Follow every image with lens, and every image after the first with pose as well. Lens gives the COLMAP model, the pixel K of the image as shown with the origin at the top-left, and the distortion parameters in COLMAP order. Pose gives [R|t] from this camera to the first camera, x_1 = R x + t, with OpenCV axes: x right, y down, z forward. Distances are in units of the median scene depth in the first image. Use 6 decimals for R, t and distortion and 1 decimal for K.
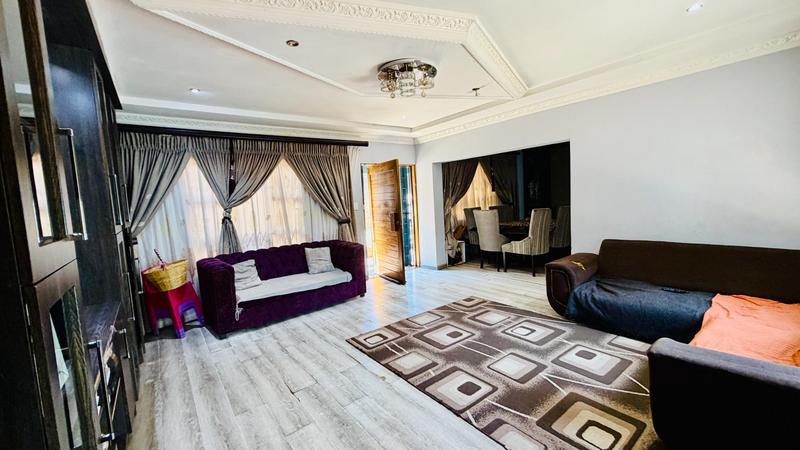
lens RADIAL K [[318.8, 0, 398.0], [0, 318.8, 227.7], [0, 0, 1]] dist [-0.001867, 0.000186]
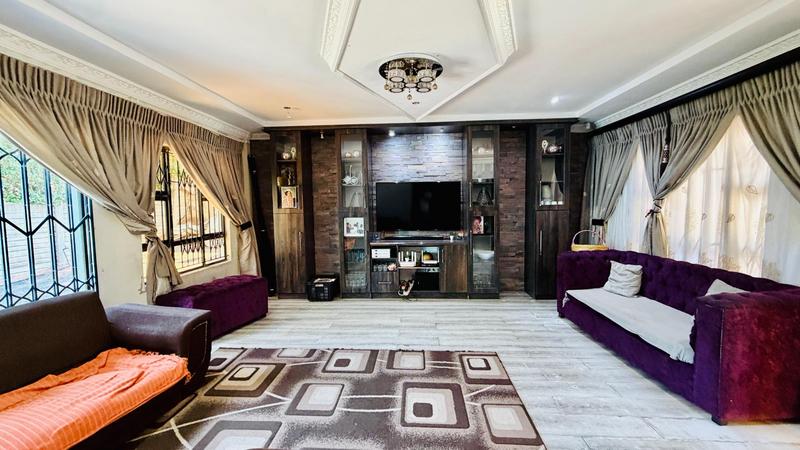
lens RADIAL K [[318.8, 0, 399.4], [0, 318.8, 224.6], [0, 0, 1]] dist [-0.001867, 0.000186]
pose [[-0.651331, 0.116238, -0.749838, 0.712808], [-0.021471, 0.984978, 0.171339, -0.170985], [0.758490, 0.127698, -0.639051, 1.435486]]
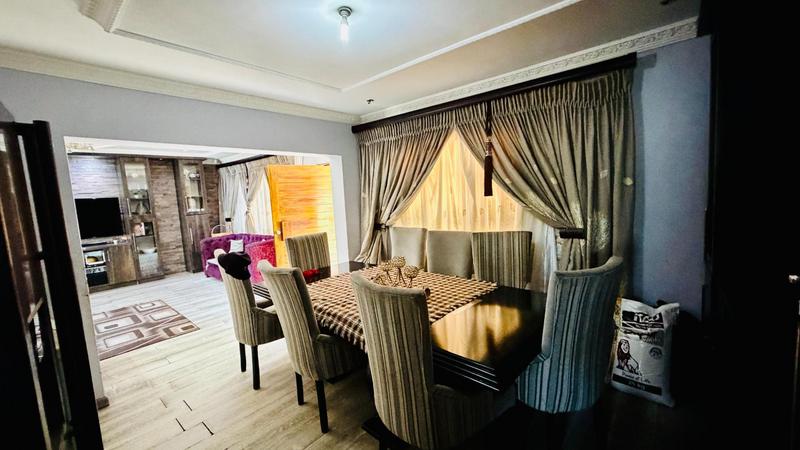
lens RADIAL K [[318.8, 0, 399.3], [0, 318.8, 225.3], [0, 0, 1]] dist [-0.001867, 0.000186]
pose [[0.201724, 0.145858, -0.968521, 1.689939], [-0.050907, 0.989074, 0.138350, -0.318063], [0.978119, 0.021395, 0.206945, 1.983197]]
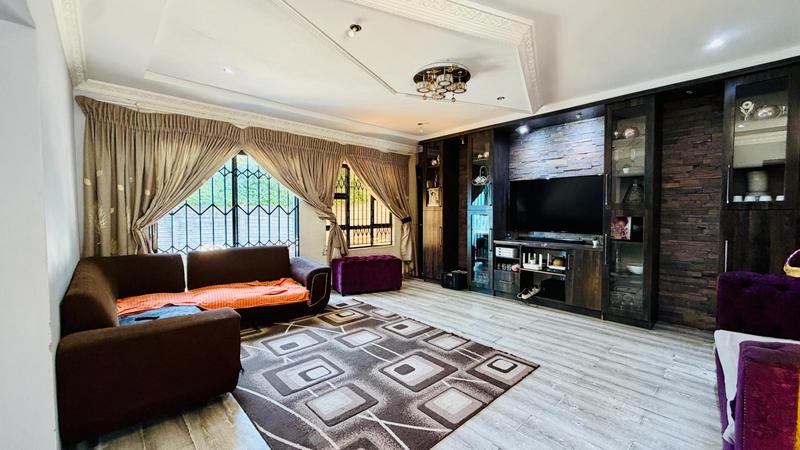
lens RADIAL K [[318.8, 0, 398.2], [0, 318.8, 224.5], [0, 0, 1]] dist [-0.001867, 0.000186]
pose [[-0.994423, 0.059768, -0.086894, 0.257361], [0.047289, 0.989138, 0.139173, -0.134787], [0.094268, 0.134288, -0.986448, 1.845729]]
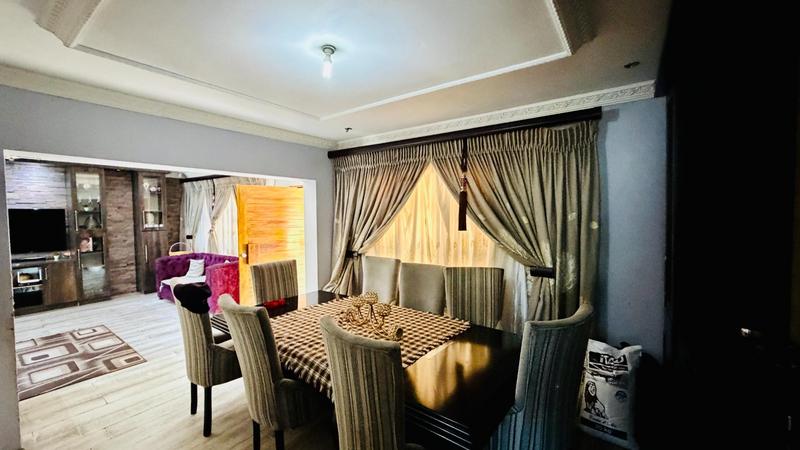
lens RADIAL K [[318.8, 0, 399.1], [0, 318.8, 225.2], [0, 0, 1]] dist [-0.001867, 0.000186]
pose [[0.282341, 0.095319, -0.954567, 1.668953], [-0.100048, 0.992551, 0.069519, -0.352701], [0.954083, 0.075875, 0.289774, 1.976736]]
